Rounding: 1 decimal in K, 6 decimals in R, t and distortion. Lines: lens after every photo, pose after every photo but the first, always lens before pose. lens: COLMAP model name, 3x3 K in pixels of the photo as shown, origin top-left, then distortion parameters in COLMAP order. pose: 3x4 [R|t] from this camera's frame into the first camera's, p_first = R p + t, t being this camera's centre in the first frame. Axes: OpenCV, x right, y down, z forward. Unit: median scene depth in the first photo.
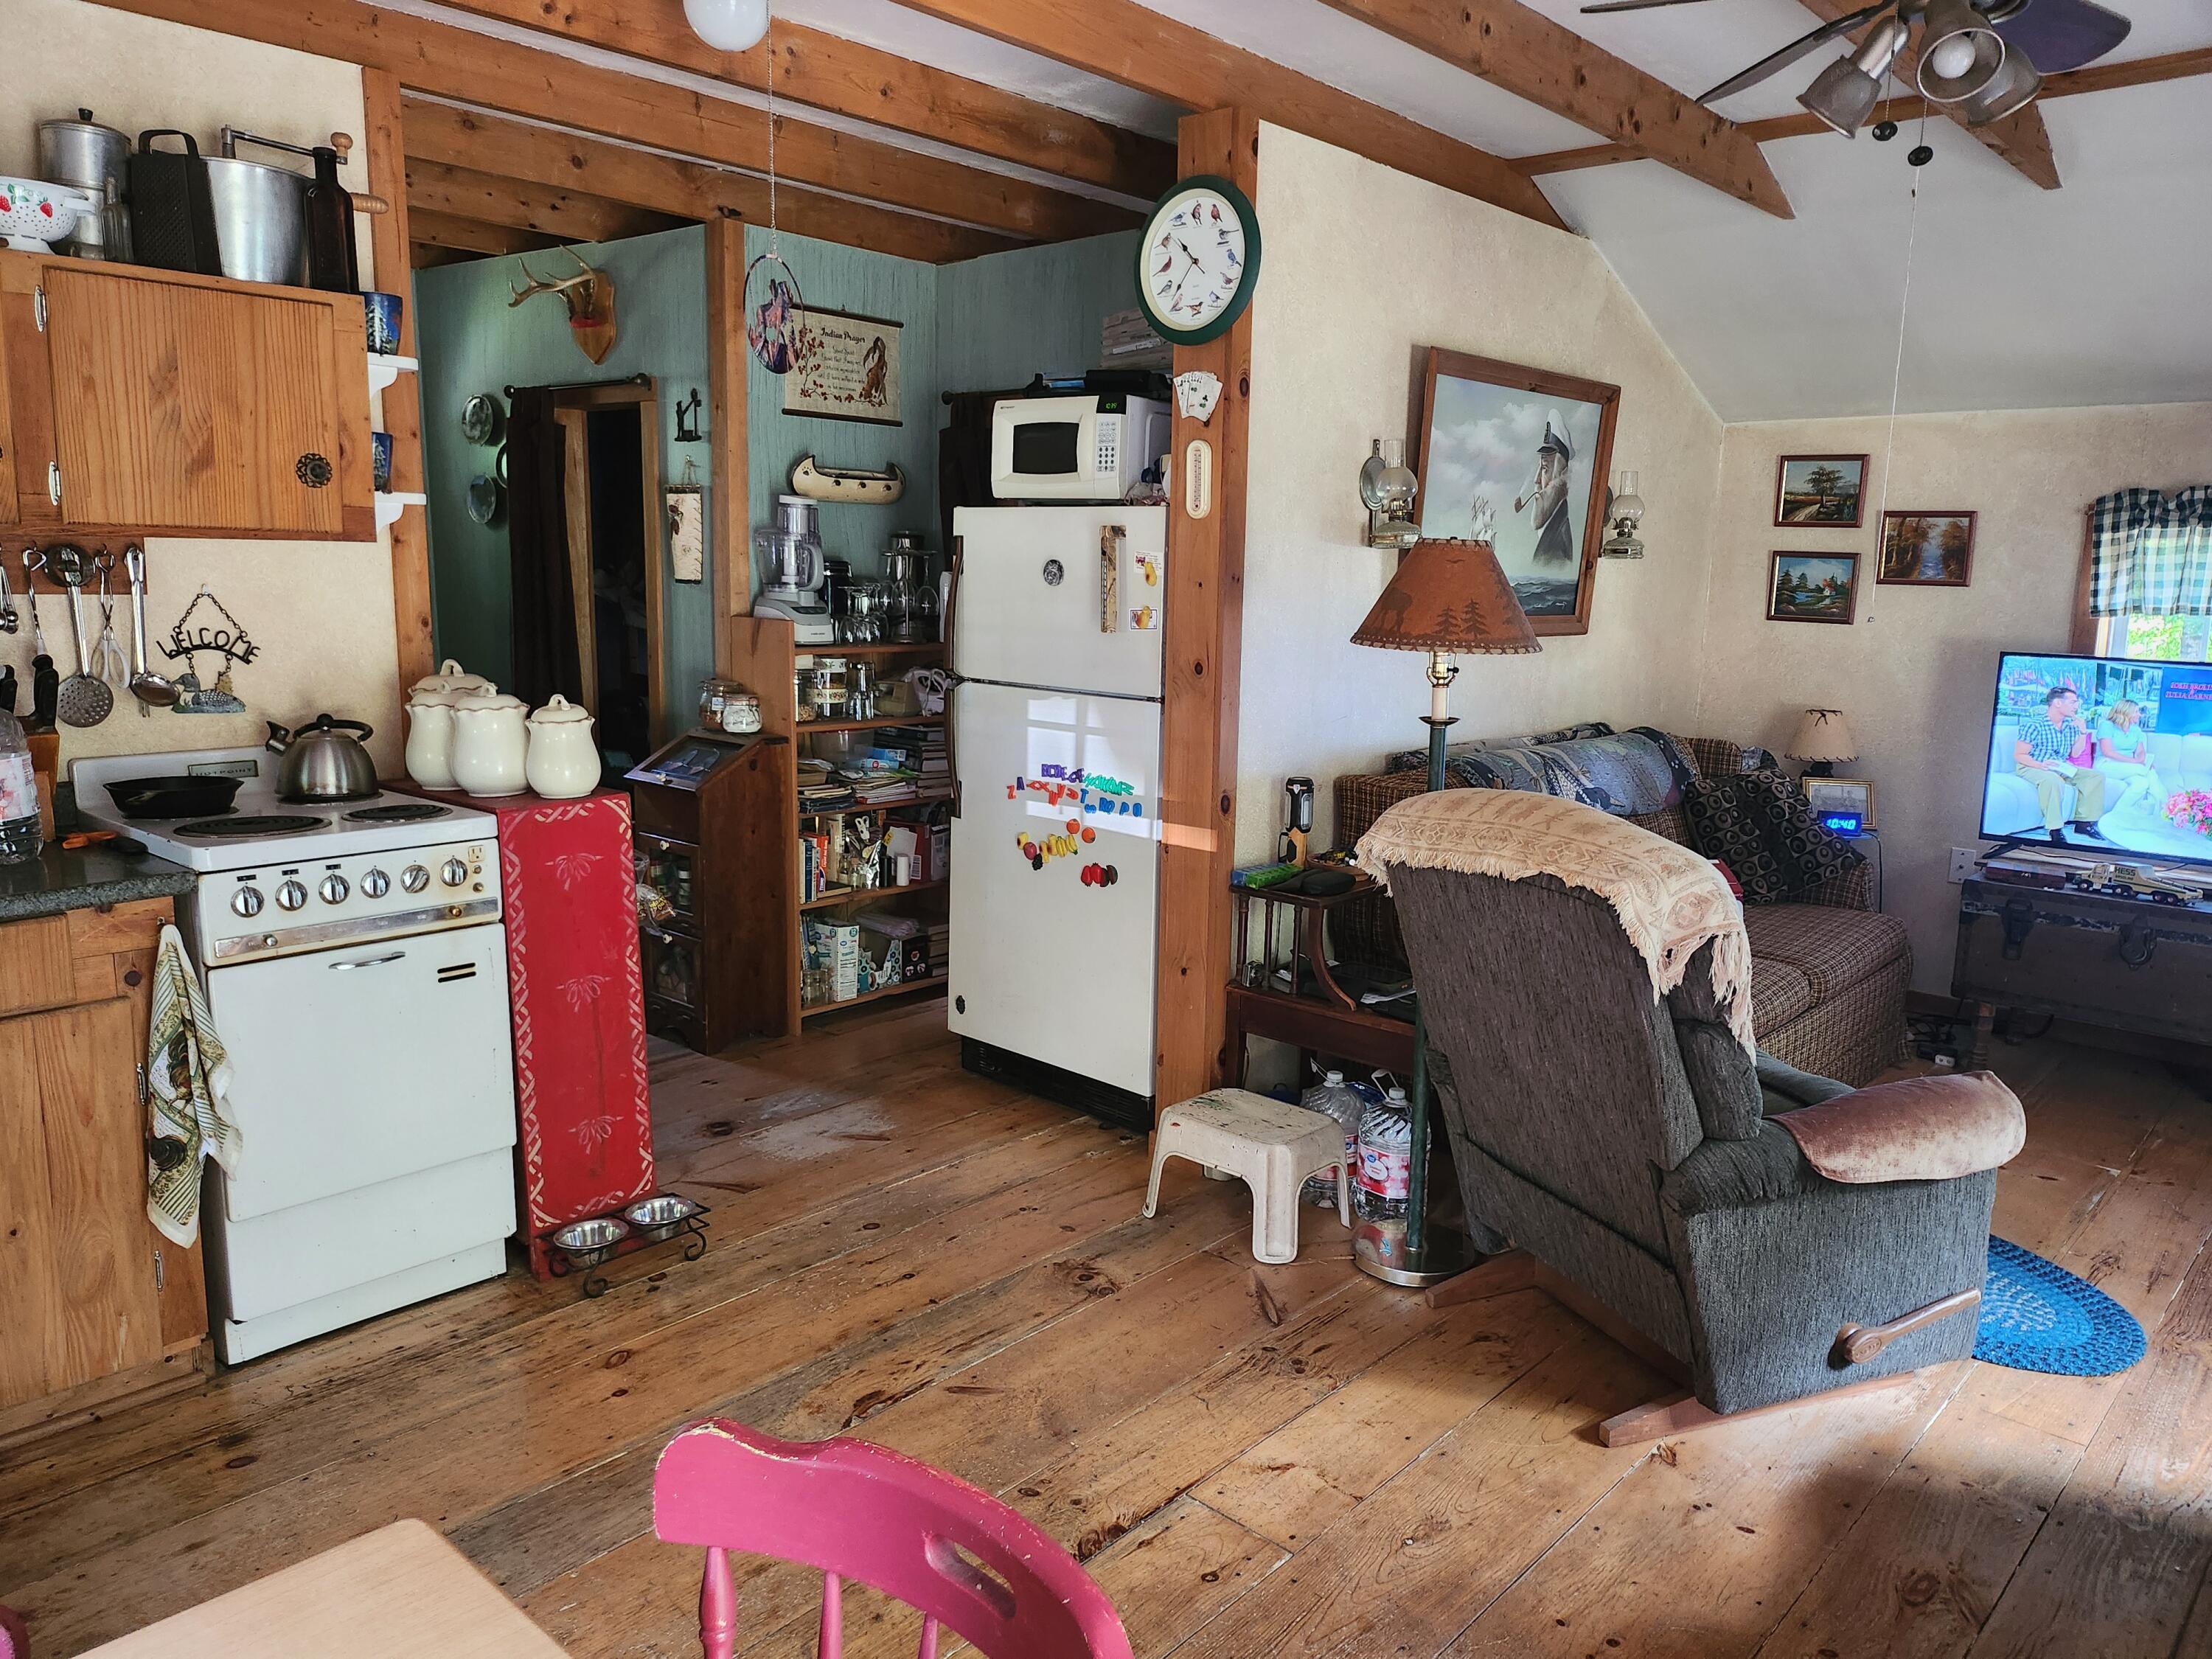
lens RADIAL K [[1539.3, 0, 1111.2], [0, 1539.3, 820.4], [0, 0, 1]] dist [0.019783, -0.021787]
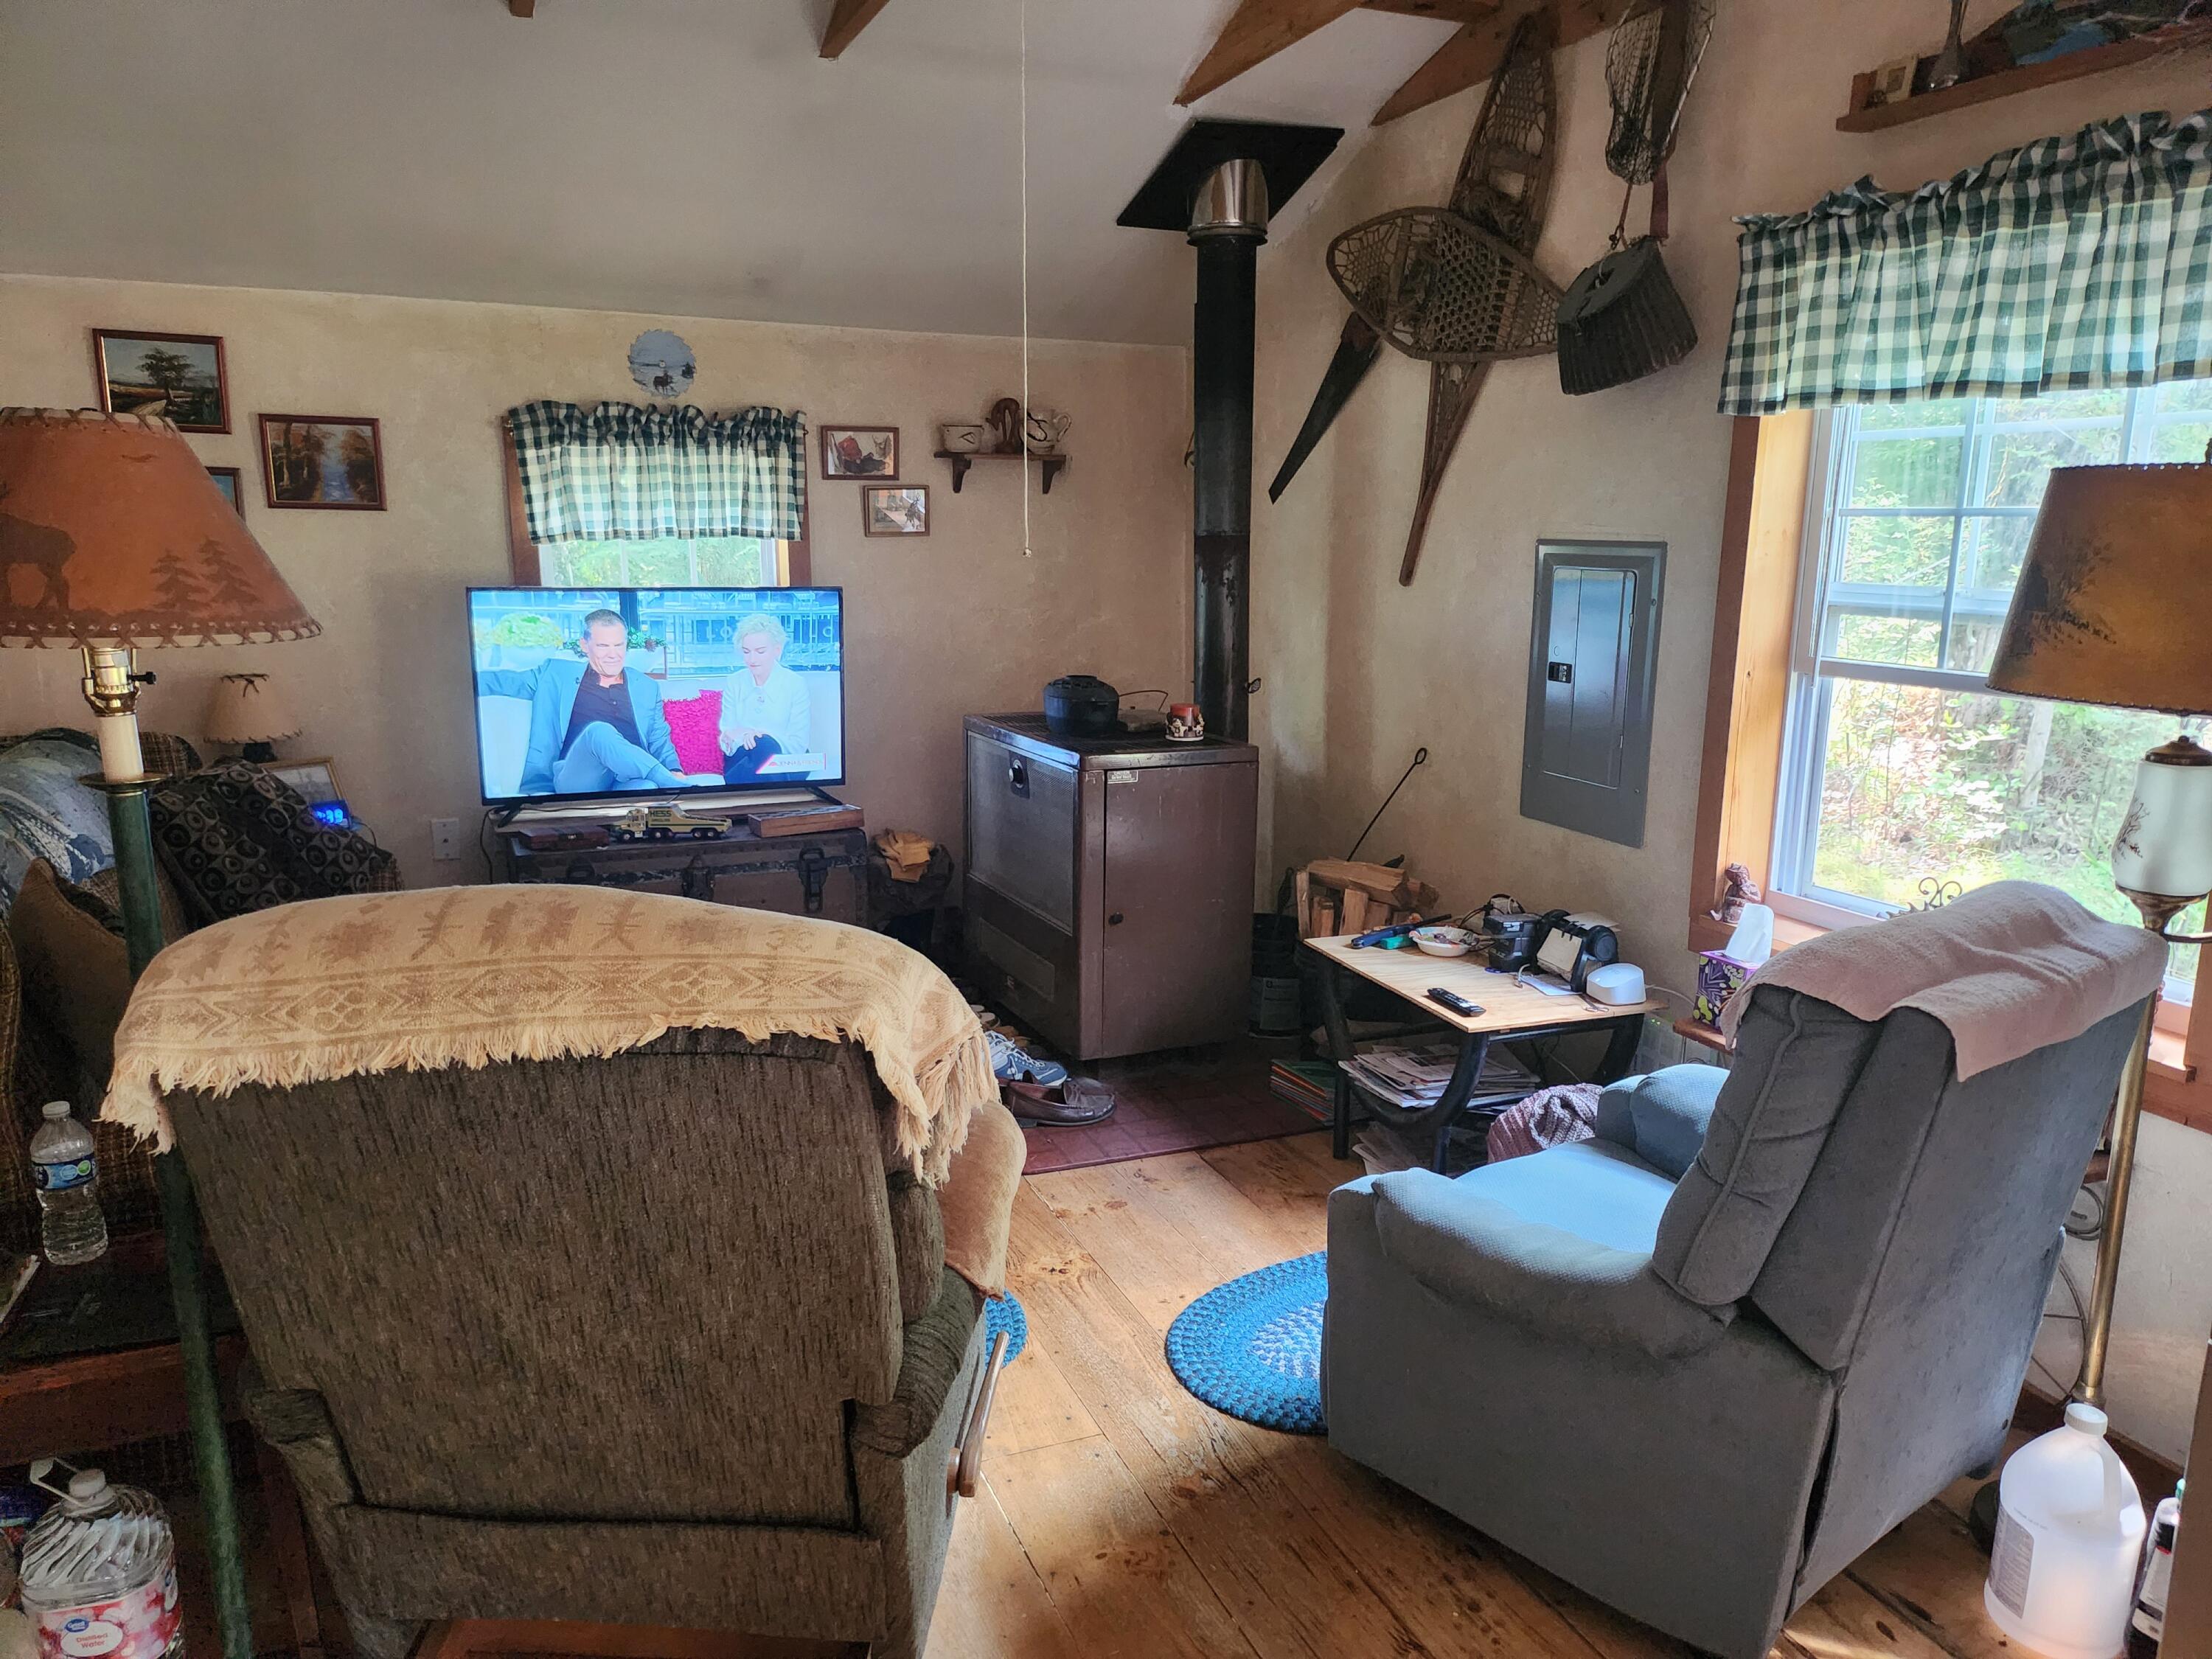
lens RADIAL K [[1539.3, 0, 1110.5], [0, 1539.3, 851.6], [0, 0, 1]] dist [0.019783, -0.021787]
pose [[0.406083, -0.204507, 0.890659, -0.072656], [0.146361, 0.976611, 0.157511, -0.048696], [-0.902039, 0.066395, 0.426517, 0.323797]]
